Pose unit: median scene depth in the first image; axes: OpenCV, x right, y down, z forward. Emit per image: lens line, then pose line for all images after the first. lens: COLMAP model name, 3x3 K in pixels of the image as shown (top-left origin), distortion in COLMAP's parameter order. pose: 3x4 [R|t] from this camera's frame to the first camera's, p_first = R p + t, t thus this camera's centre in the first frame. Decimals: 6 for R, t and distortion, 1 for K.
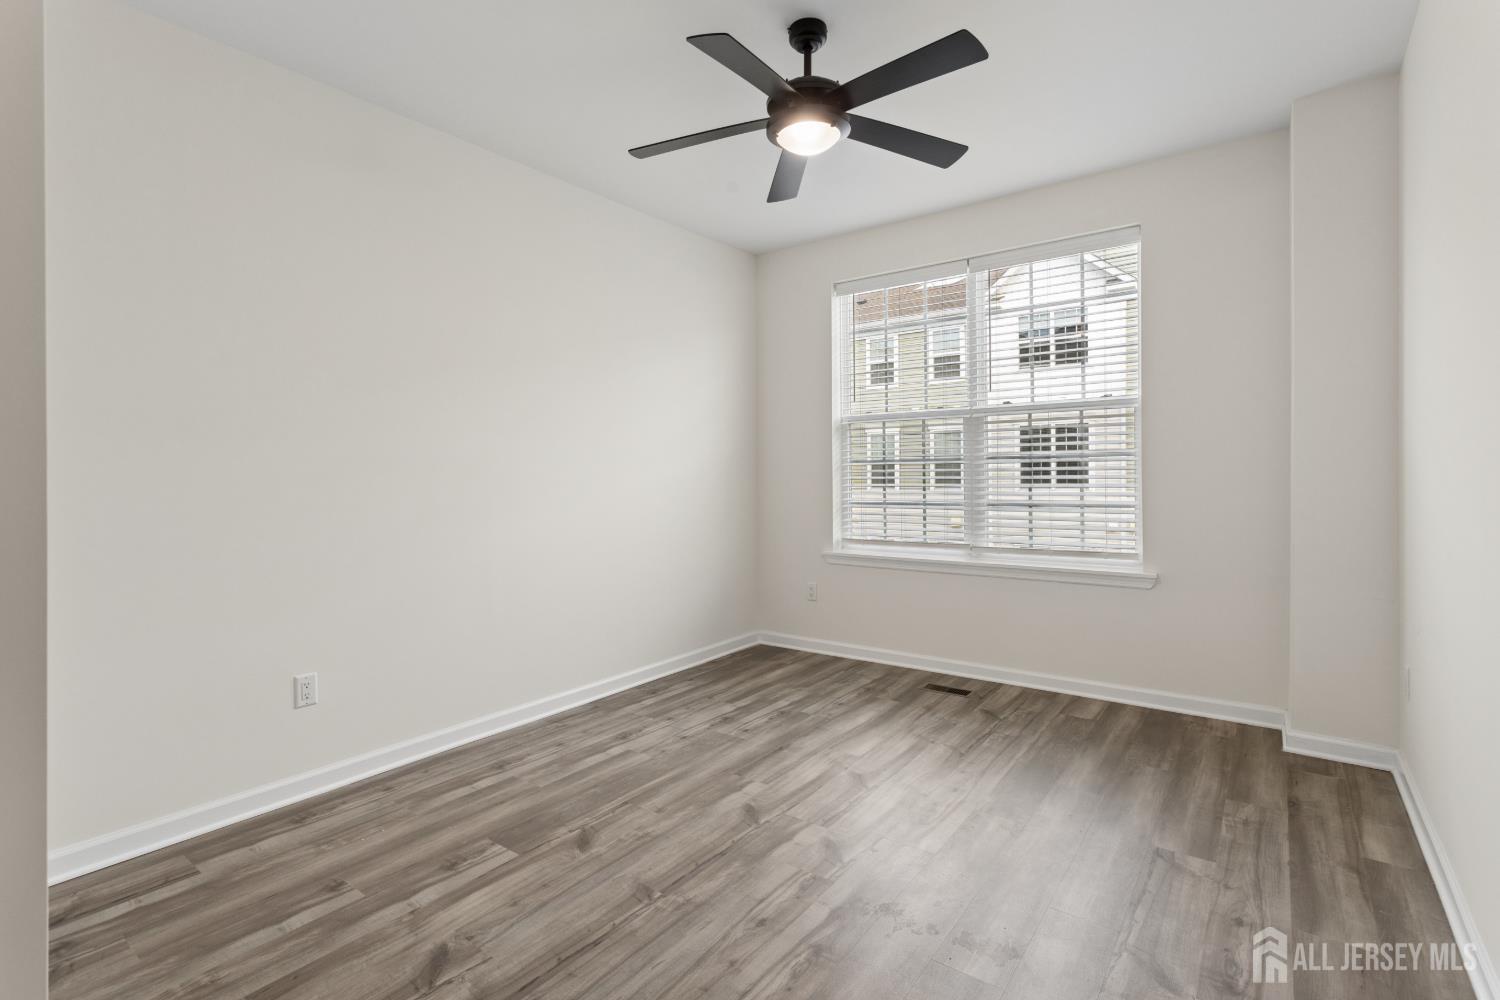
lens RADIAL K [[718.1, 0, 747.6], [0, 718.1, 489.4], [0, 0, 1]] dist [0.001790, 0.000059]
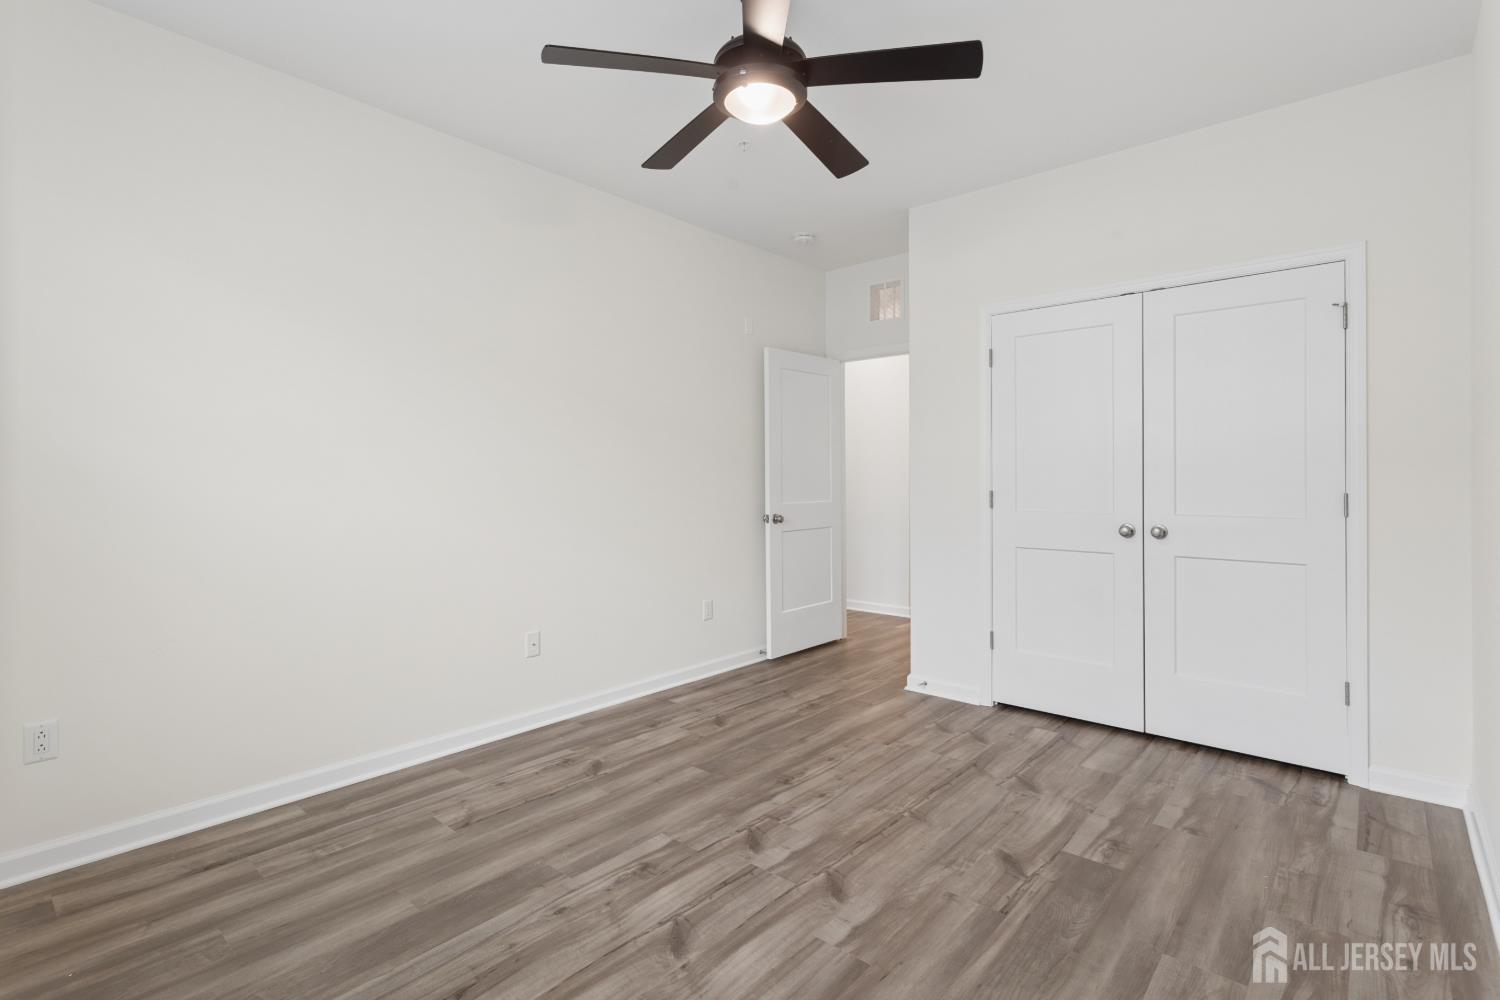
lens RADIAL K [[718.1, 0, 748.2], [0, 718.1, 491.9], [0, 0, 1]] dist [0.001790, 0.000059]
pose [[-0.996852, 0.013939, 0.078056, 0.036926], [0.017242, 0.998977, 0.041804, -0.045781], [-0.077393, 0.043018, -0.996072, 1.934151]]
